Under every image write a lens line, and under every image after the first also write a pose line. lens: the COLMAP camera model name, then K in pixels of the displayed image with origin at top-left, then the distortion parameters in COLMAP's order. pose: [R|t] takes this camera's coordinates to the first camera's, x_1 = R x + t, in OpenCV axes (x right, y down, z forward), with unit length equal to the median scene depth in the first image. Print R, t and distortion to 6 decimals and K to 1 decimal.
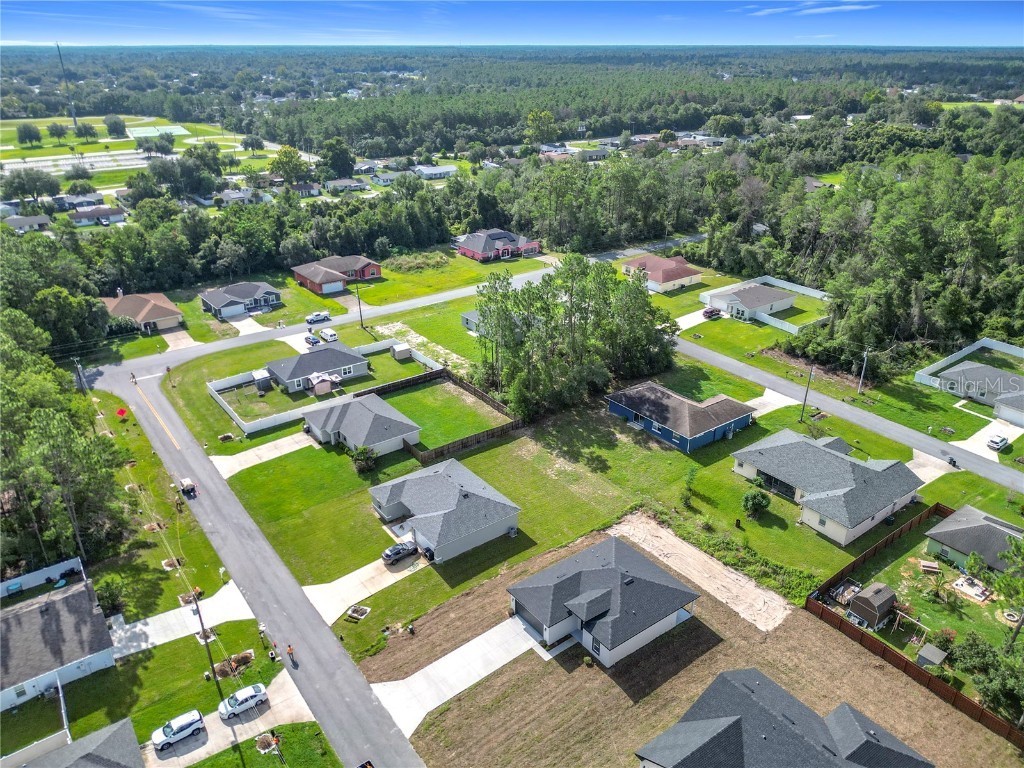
lens RADIAL K [[726.0, 0, 512.0], [0, 726.0, 384.0], [0, 0, 1]] dist [0.069587, -0.066029]
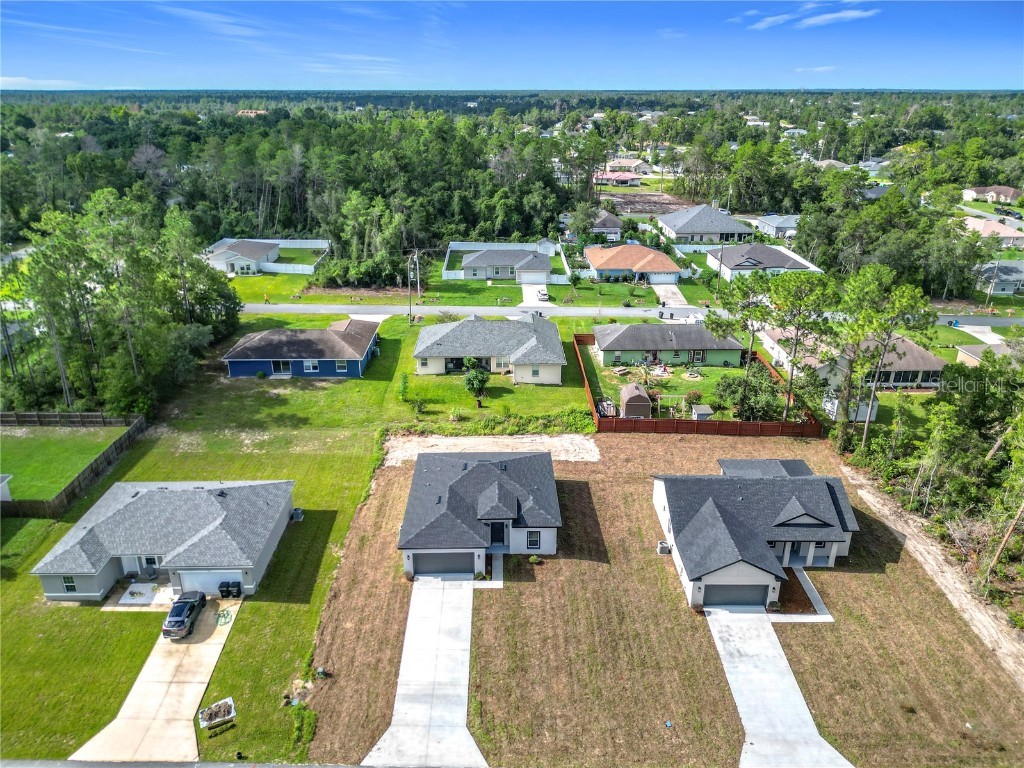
lens RADIAL K [[726.0, 0, 512.0], [0, 726.0, 384.0], [0, 0, 1]] dist [0.069587, -0.066029]
pose [[0.603631, -0.313924, 0.732858, -0.346728], [0.340050, 0.932787, 0.119476, 0.070638], [-0.721107, 0.177089, 0.669809, 0.347154]]
